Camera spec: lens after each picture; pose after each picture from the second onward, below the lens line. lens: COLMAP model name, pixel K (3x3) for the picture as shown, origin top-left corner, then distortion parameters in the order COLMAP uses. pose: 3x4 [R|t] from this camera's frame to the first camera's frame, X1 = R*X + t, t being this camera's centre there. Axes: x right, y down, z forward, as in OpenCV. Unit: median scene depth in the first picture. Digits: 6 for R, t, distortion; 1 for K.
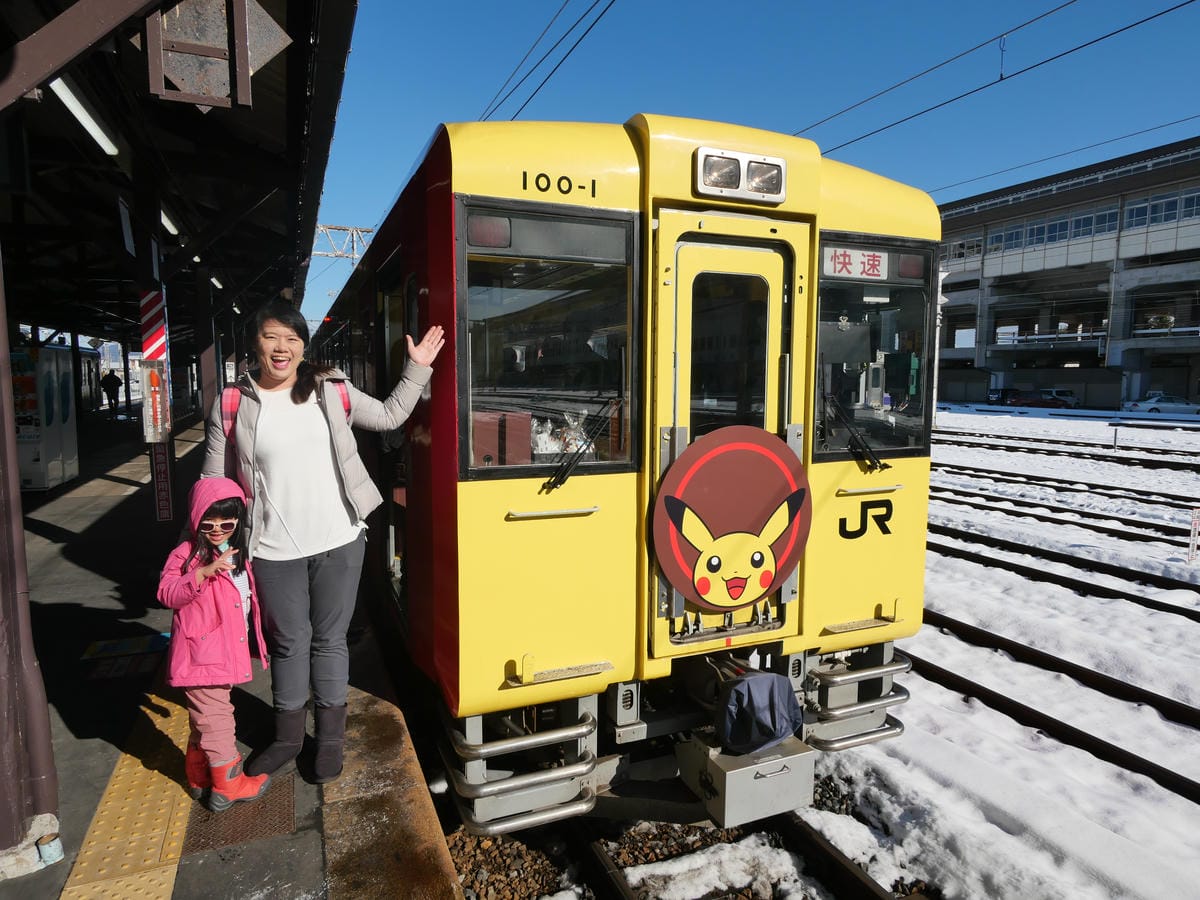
lens RADIAL K [[707.8, 0, 600.5], [0, 707.8, 436.0], [0, 0, 1]] dist [0.000334, 0.000646]
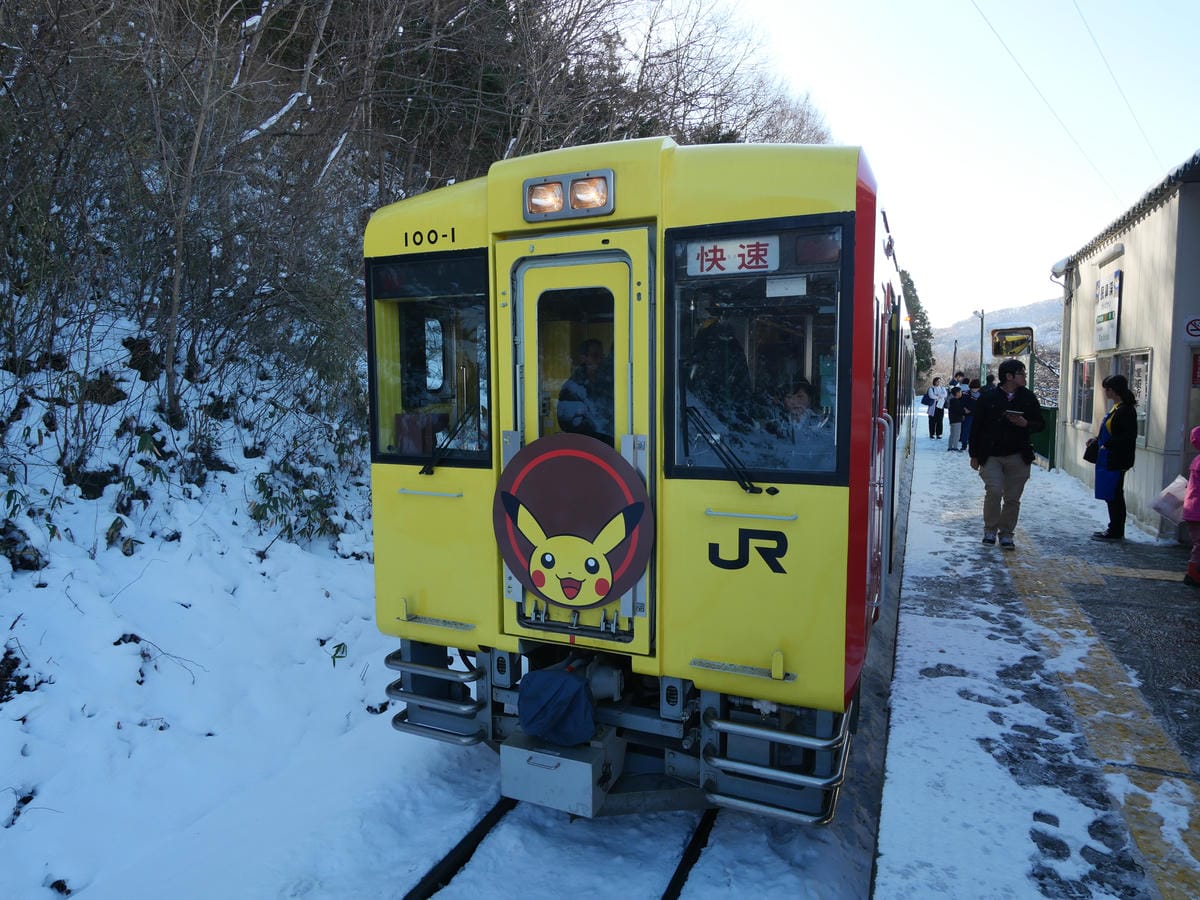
lens RADIAL K [[727.0, 0, 595.7], [0, 727.0, 440.0], [0, 0, 1]] dist [0.002094, -0.000678]
pose [[0.695392, 0.051252, -0.716801, 0.940917], [-0.051615, 0.998440, 0.021316, -0.028074], [0.716775, 0.022175, 0.696952, 0.261551]]
